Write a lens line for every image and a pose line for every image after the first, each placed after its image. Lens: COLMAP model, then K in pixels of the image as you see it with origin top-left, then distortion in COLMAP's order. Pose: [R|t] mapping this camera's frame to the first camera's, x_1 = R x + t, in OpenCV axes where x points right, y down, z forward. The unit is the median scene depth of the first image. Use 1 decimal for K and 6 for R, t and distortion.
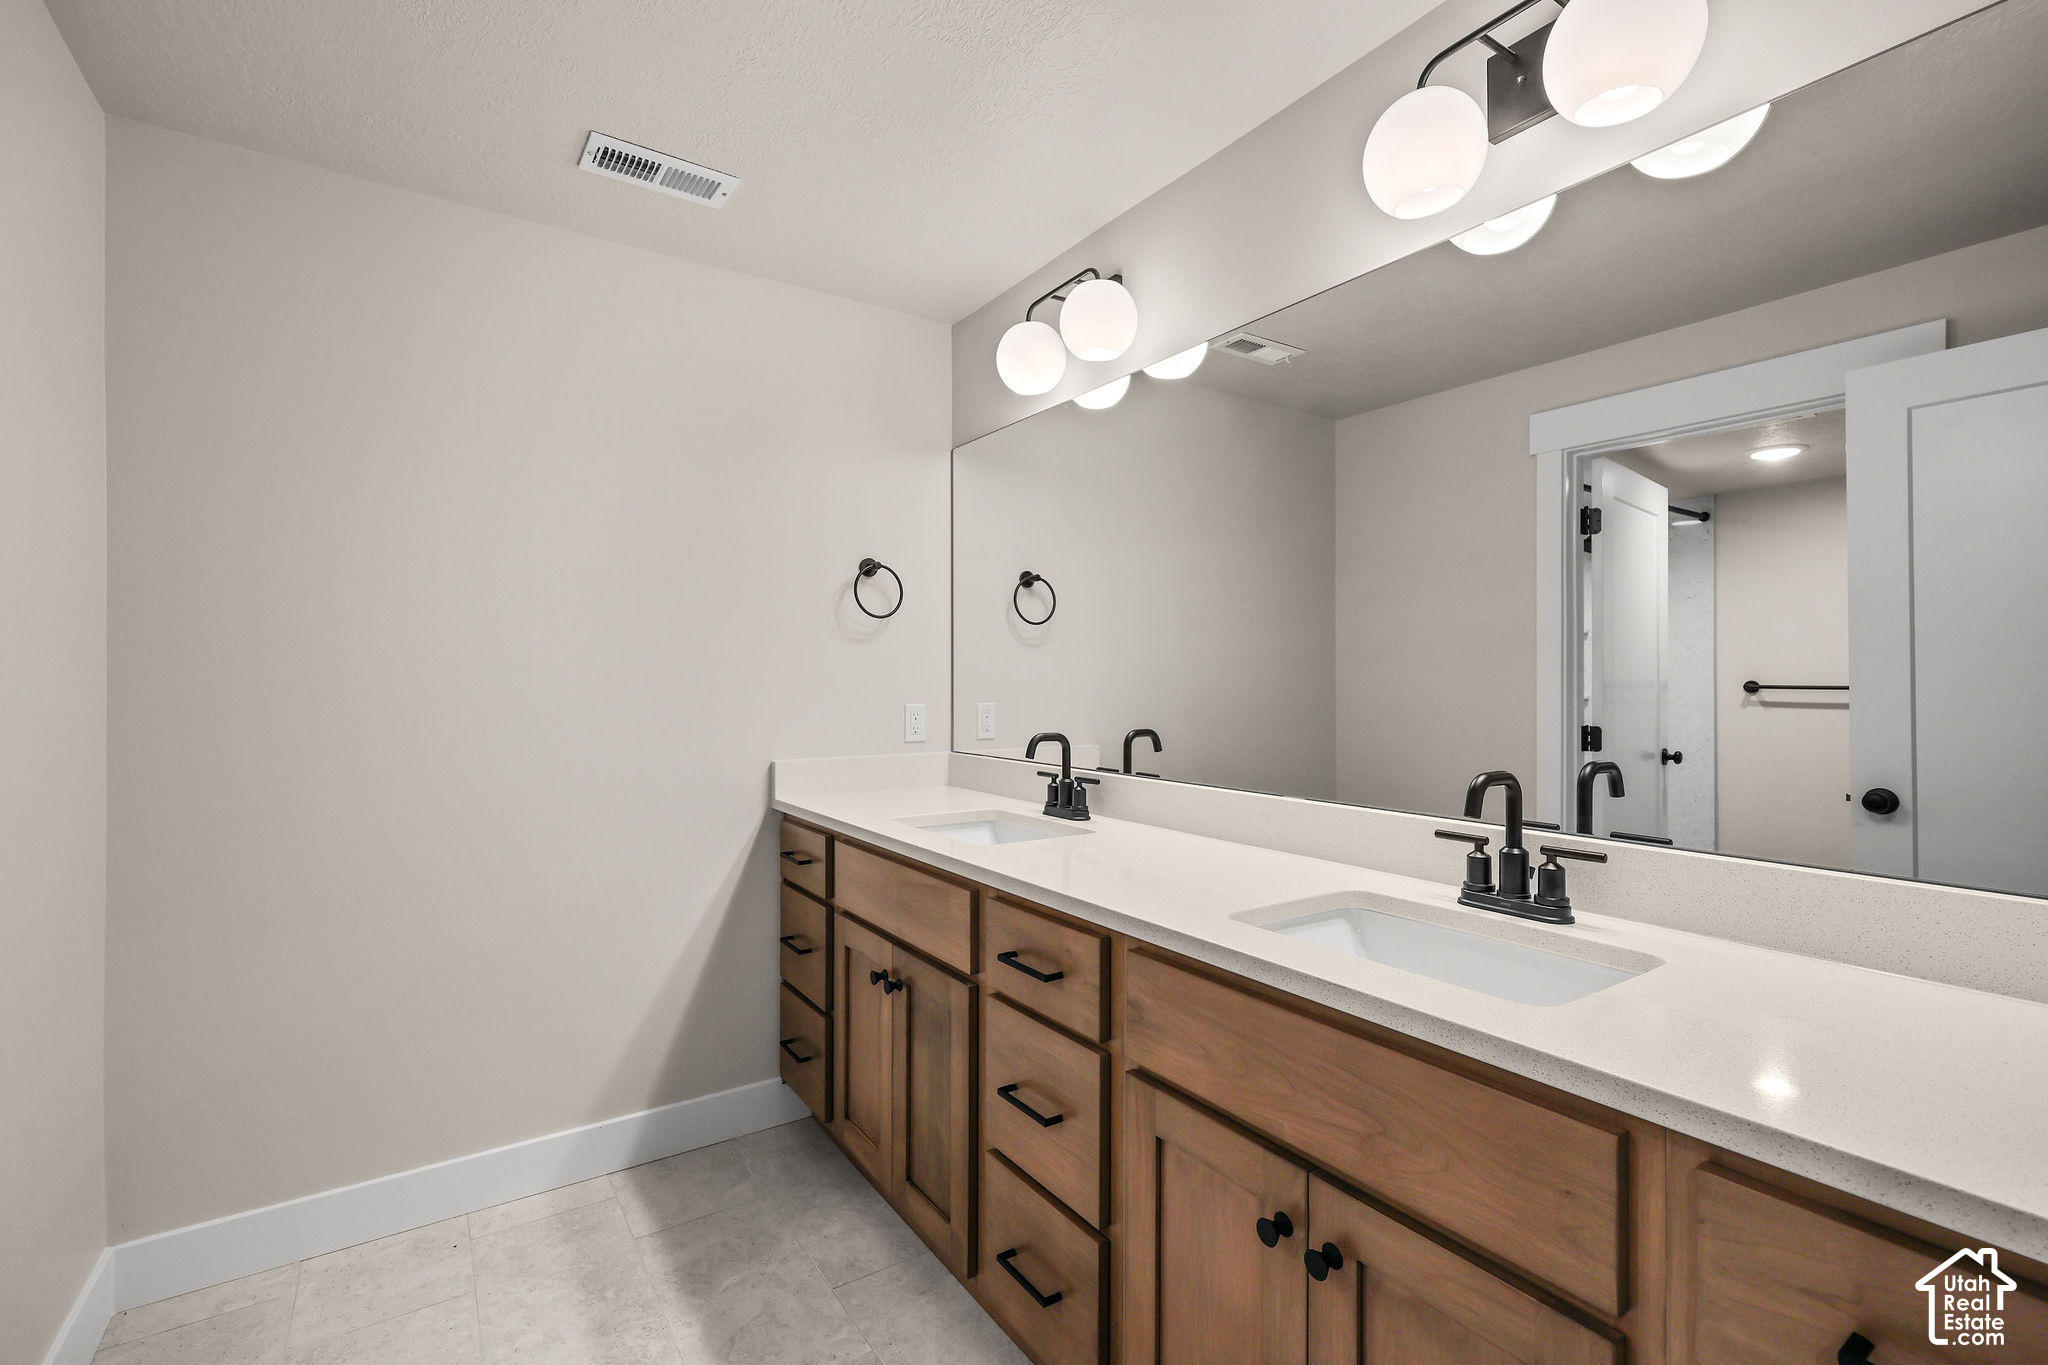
lens RADIAL K [[984.1, 0, 1024.0], [0, 984.1, 682.5], [0, 0, 1]] dist [0.012951, -0.000113]
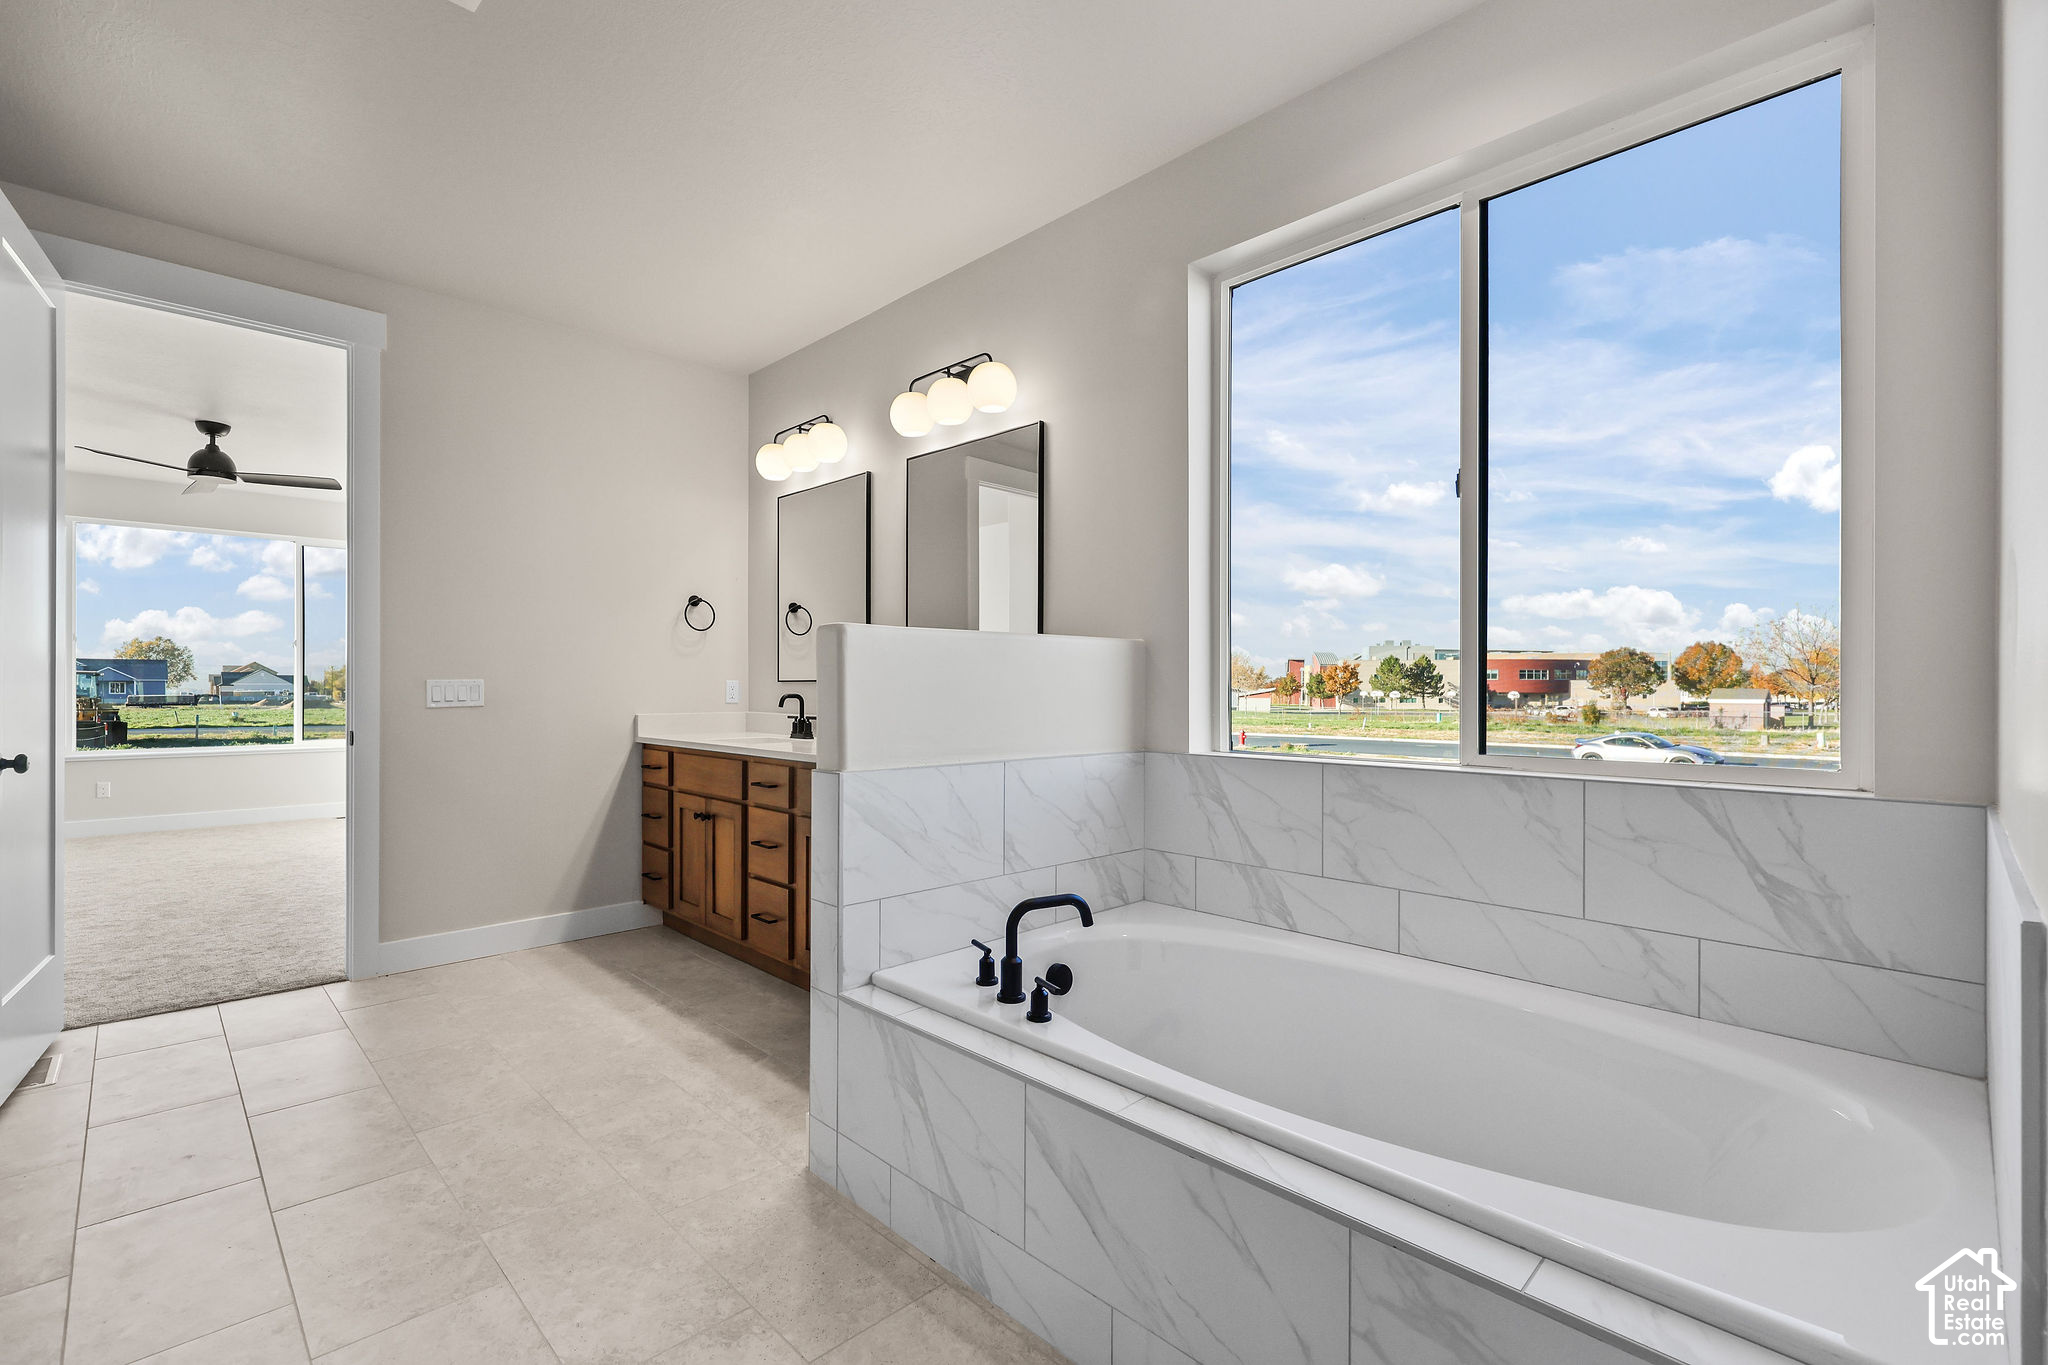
lens RADIAL K [[984.1, 0, 1024.0], [0, 984.1, 682.5], [0, 0, 1]] dist [0.012951, -0.000113]
pose [[0.989380, -0.008164, 0.145123, 0.176113], [0.008836, 0.999953, -0.003991, 0.037843], [-0.145084, 0.005231, 0.989406, -0.851274]]
